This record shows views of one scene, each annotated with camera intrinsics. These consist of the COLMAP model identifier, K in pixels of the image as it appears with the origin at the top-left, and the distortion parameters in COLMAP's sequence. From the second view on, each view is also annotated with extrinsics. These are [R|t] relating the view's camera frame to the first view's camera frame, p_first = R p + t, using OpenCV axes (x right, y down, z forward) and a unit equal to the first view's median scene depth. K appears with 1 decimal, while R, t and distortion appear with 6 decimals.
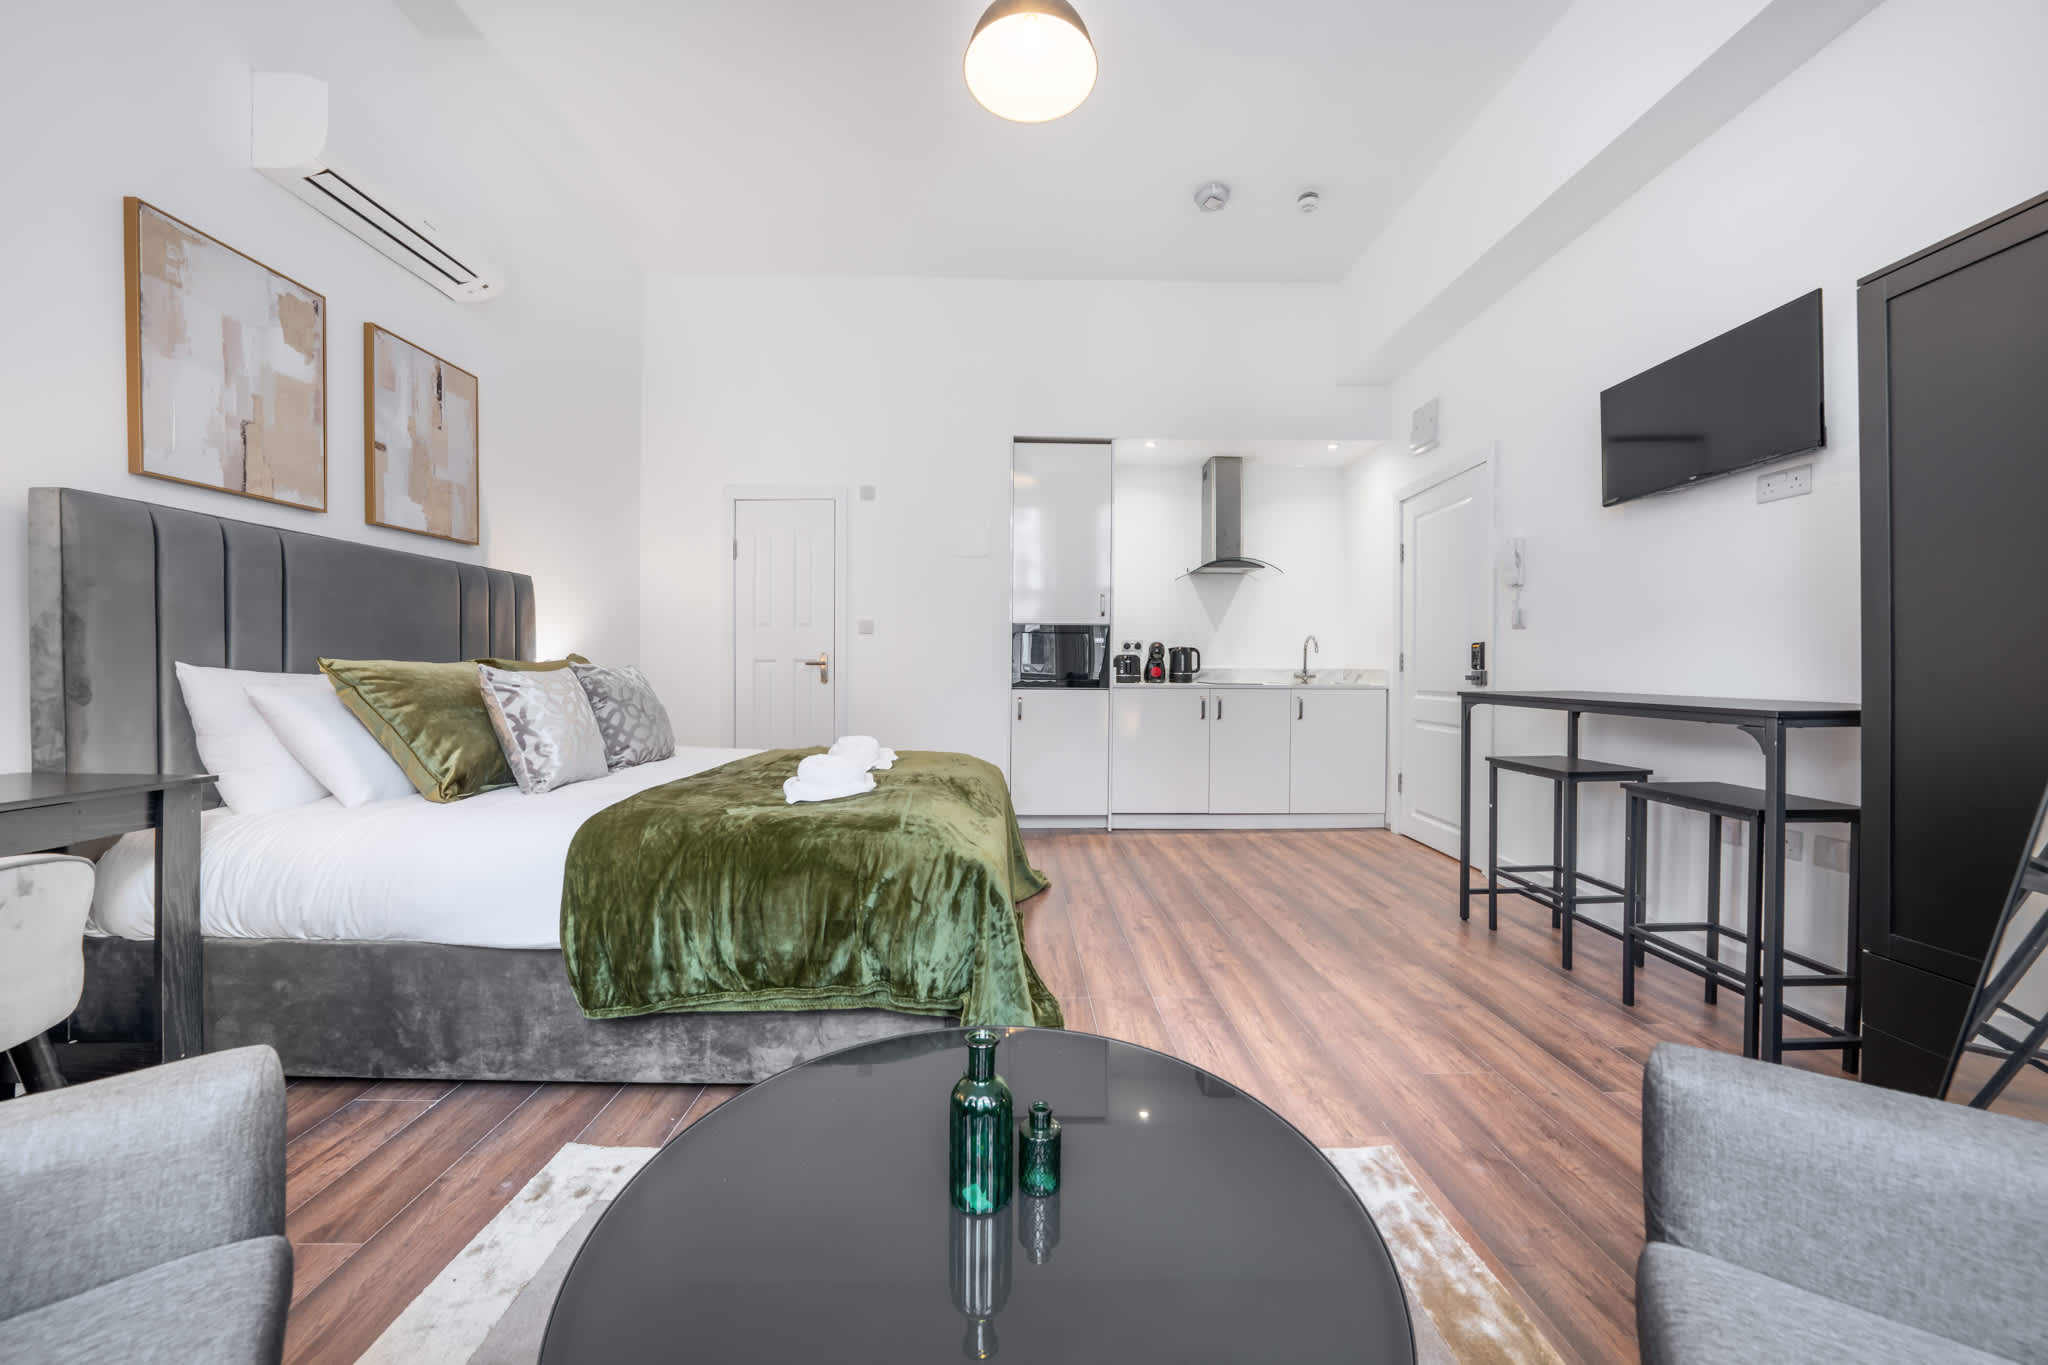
lens RADIAL K [[714.4, 0, 1029.4], [0, 714.4, 668.0], [0, 0, 1]] dist [-0.013171, 0.000183]
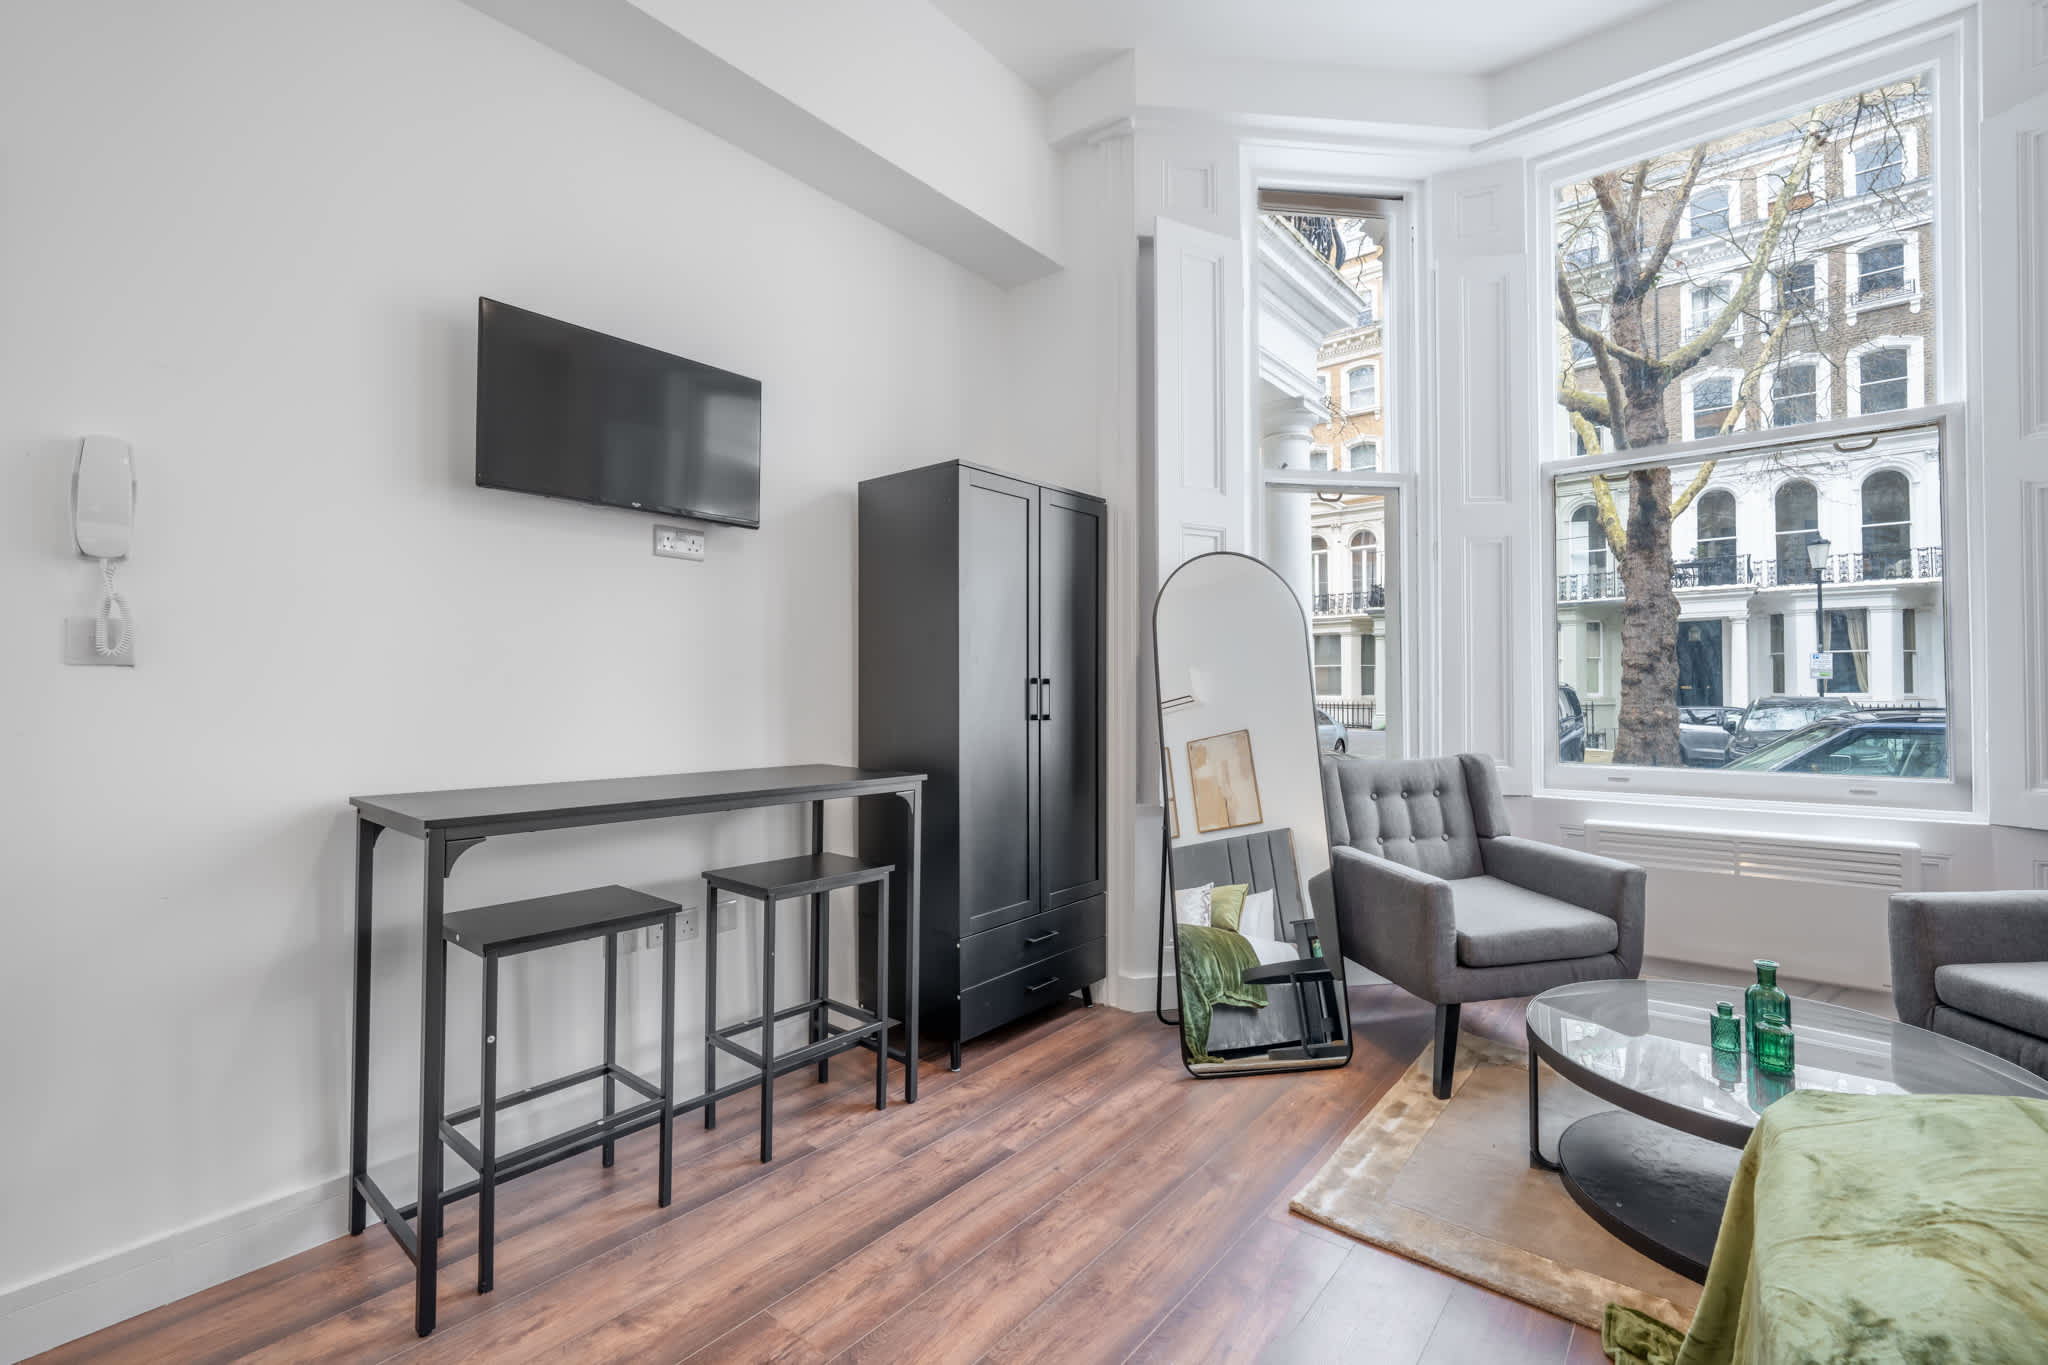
lens RADIAL K [[882.3, 0, 1019.5], [0, 882.3, 674.1], [0, 0, 1]] dist [0.000142, 0.000653]
pose [[-0.753636, 0.011432, 0.657192, -0.030902], [-0.002026, 0.999804, -0.019714, -0.042222], [-0.657289, -0.016189, -0.753465, 1.039525]]
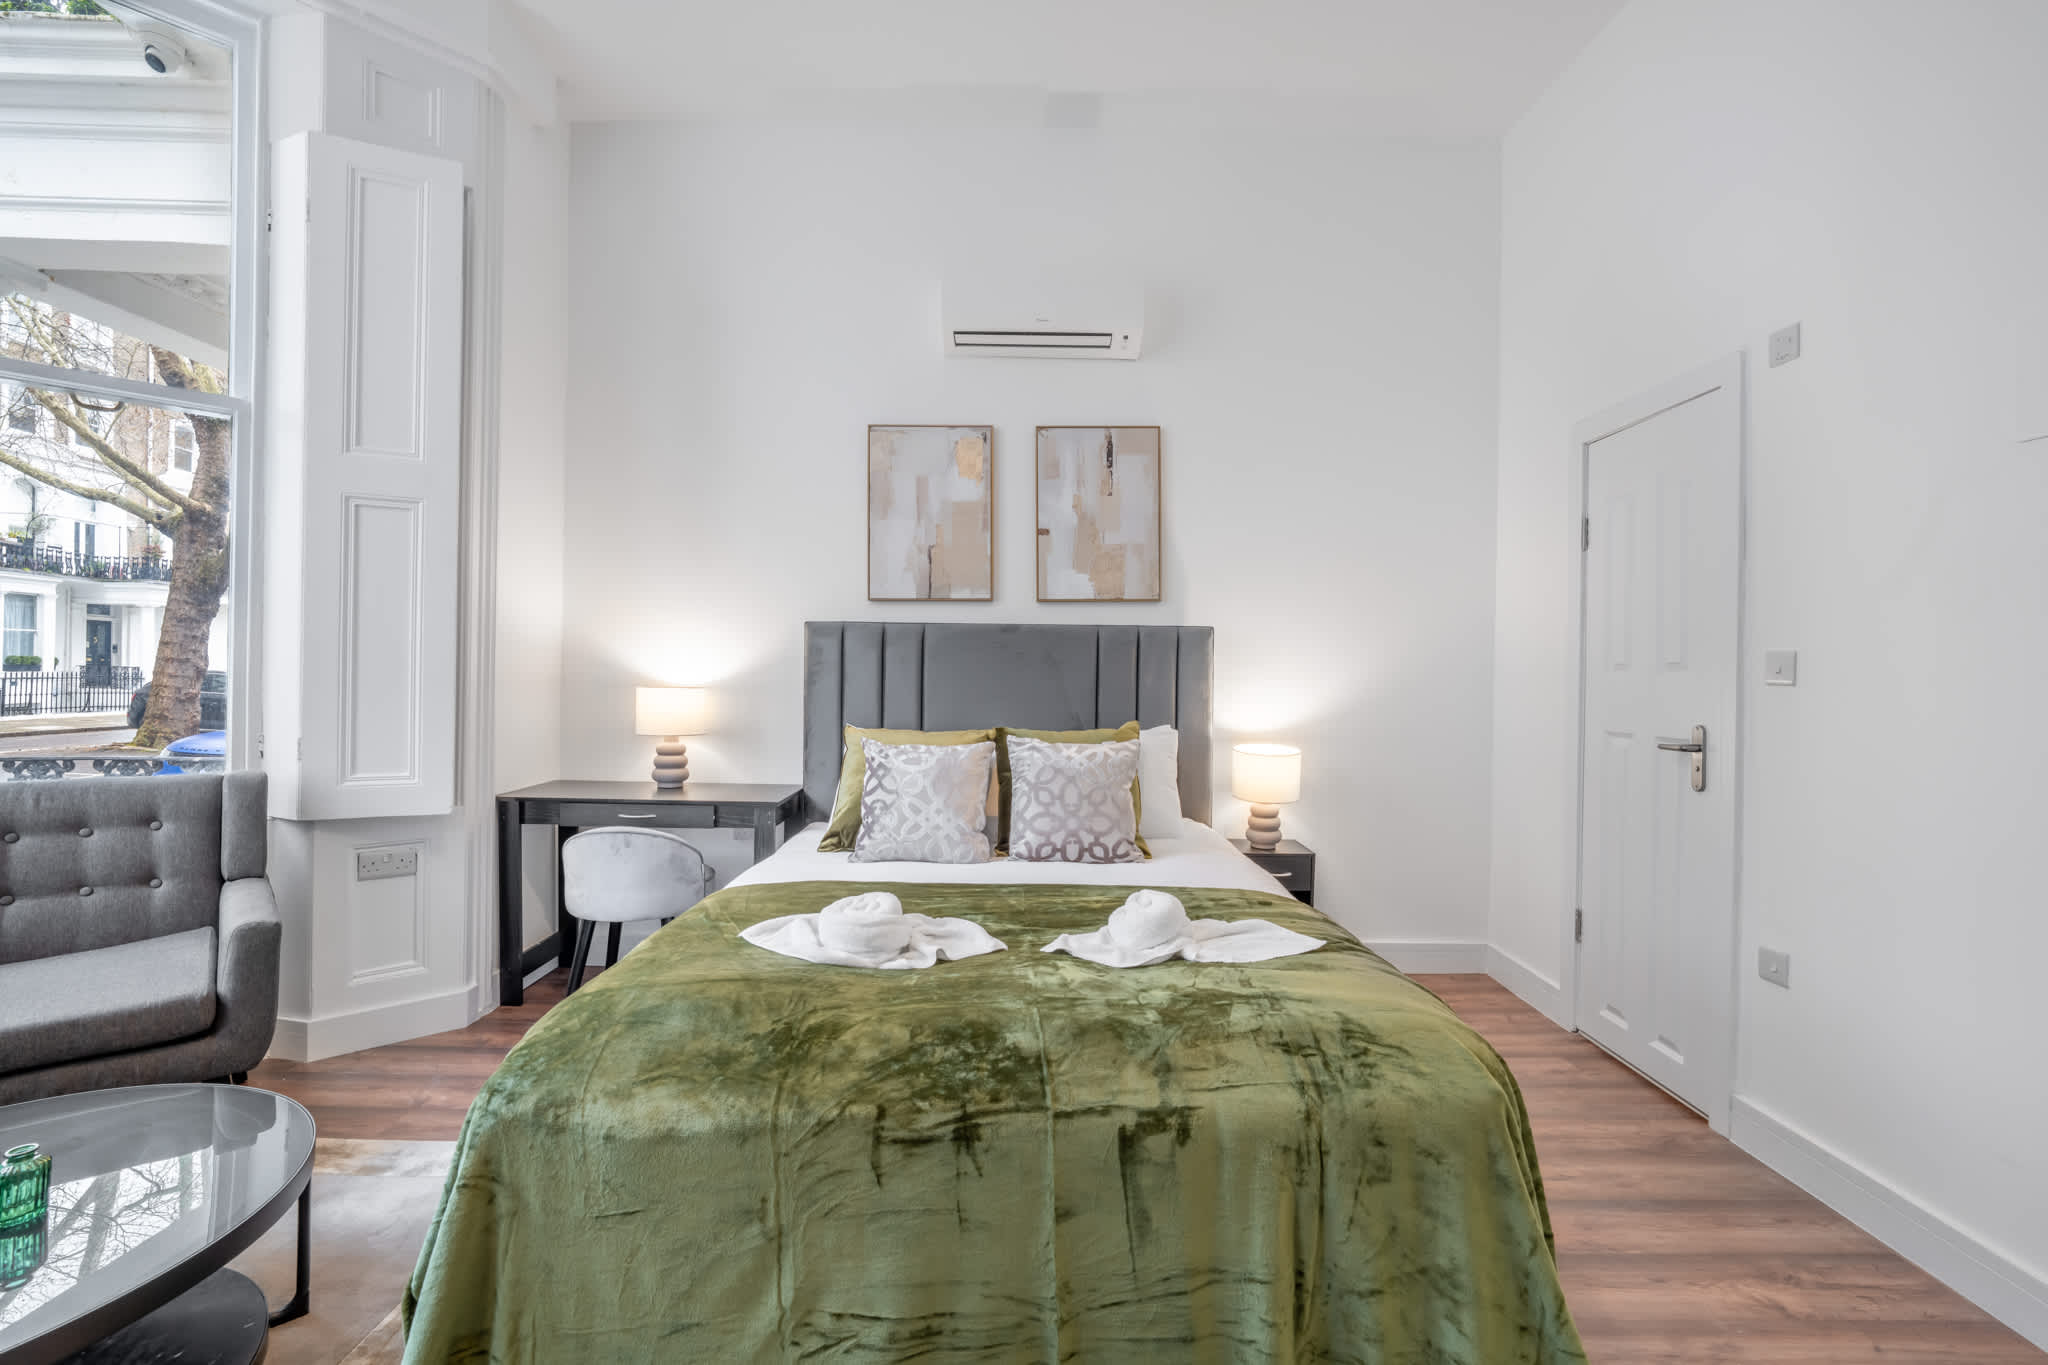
lens RADIAL K [[890.3, 0, 1029.2], [0, 890.3, 676.6], [0, 0, 1]] dist [-0.005986, -0.000504]
pose [[-0.006038, 0.001006, -0.999981, 0.393505], [-0.013181, 0.999913, 0.001086, -0.065220], [0.999895, 0.013187, -0.006024, 0.771181]]
